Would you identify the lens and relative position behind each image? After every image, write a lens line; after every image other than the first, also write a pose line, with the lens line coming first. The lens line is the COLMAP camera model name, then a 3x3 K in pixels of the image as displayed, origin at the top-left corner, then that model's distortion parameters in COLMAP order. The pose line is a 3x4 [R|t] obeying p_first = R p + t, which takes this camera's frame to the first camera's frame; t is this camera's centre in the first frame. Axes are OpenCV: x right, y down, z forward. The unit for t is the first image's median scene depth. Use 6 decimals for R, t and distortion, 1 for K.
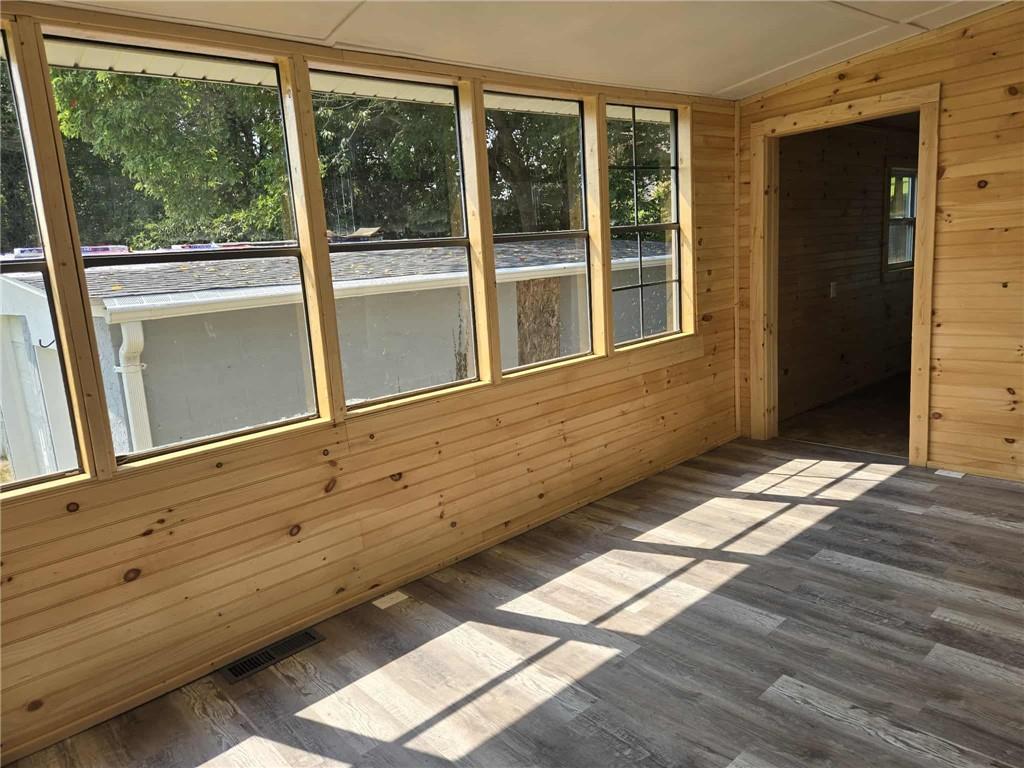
lens RADIAL K [[687.2, 0, 516.9], [0, 687.2, 378.0], [0, 0, 1]] dist [0.069108, -0.054523]
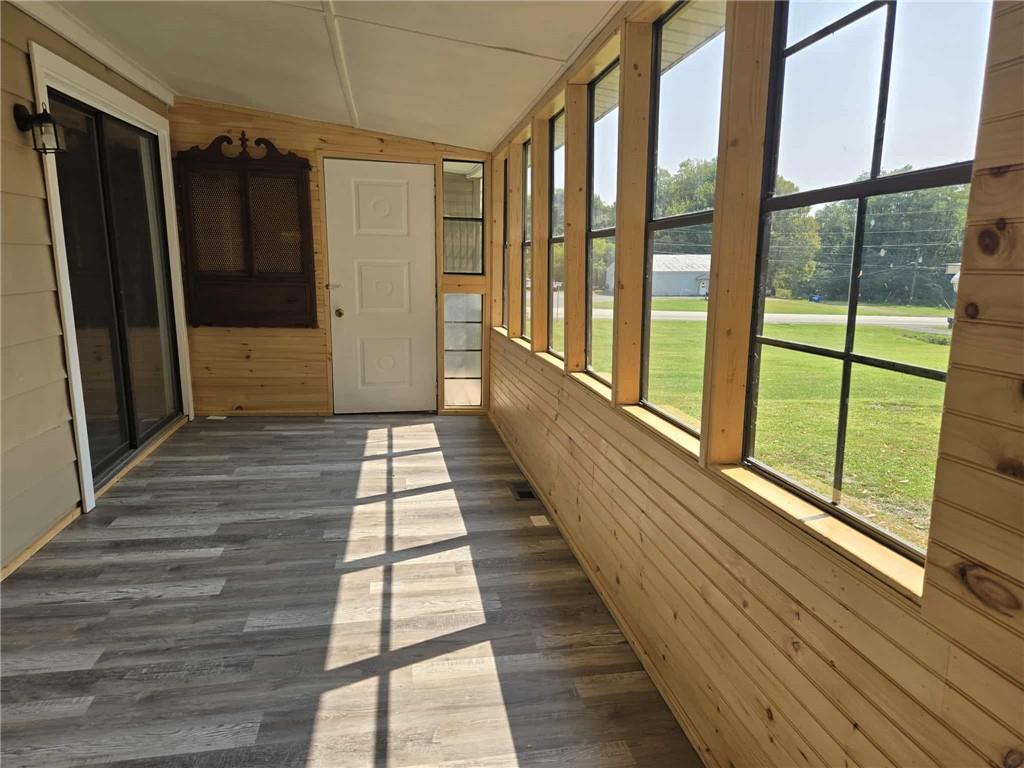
lens RADIAL K [[687.2, 0, 521.6], [0, 687.2, 384.5], [0, 0, 1]] dist [0.069108, -0.054523]
pose [[-0.519551, 0.225090, -0.824258, 0.905533], [-0.115327, 0.937376, 0.328673, -0.353302], [0.846621, 0.265822, -0.461056, 1.673445]]
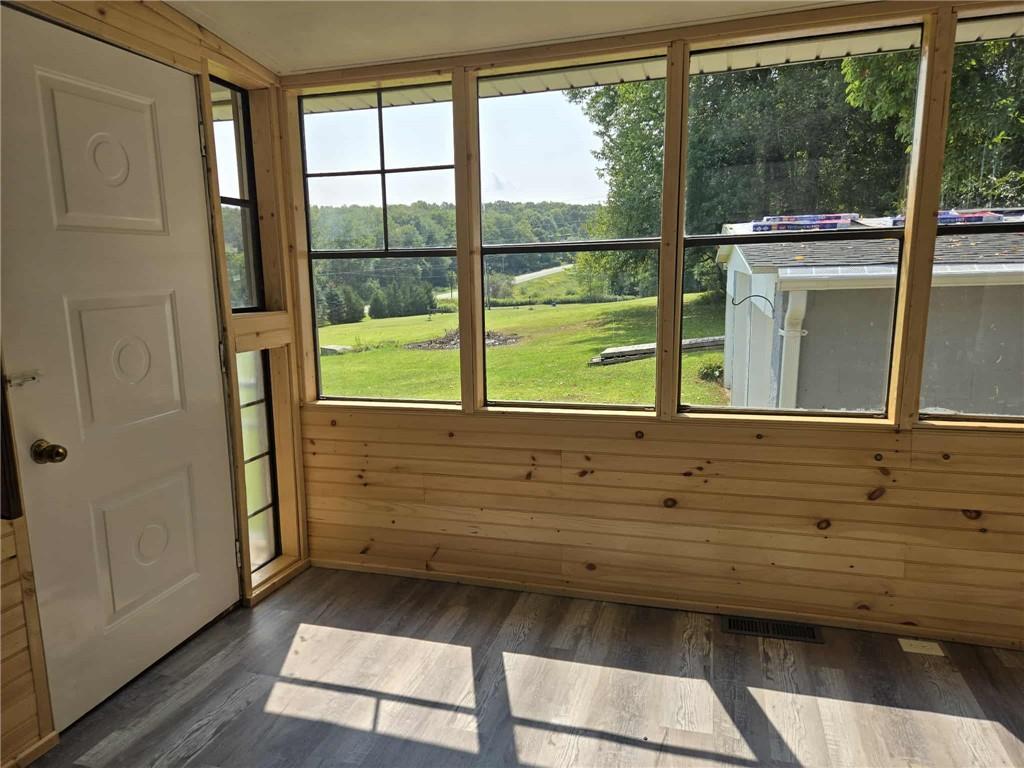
lens RADIAL K [[687.2, 0, 511.2], [0, 687.2, 384.9], [0, 0, 1]] dist [0.069108, -0.054523]
pose [[0.517036, 0.215365, -0.828428, 0.228835], [-0.163158, 0.974882, 0.151609, -0.048393], [0.840270, 0.056778, 0.539187, 0.105701]]
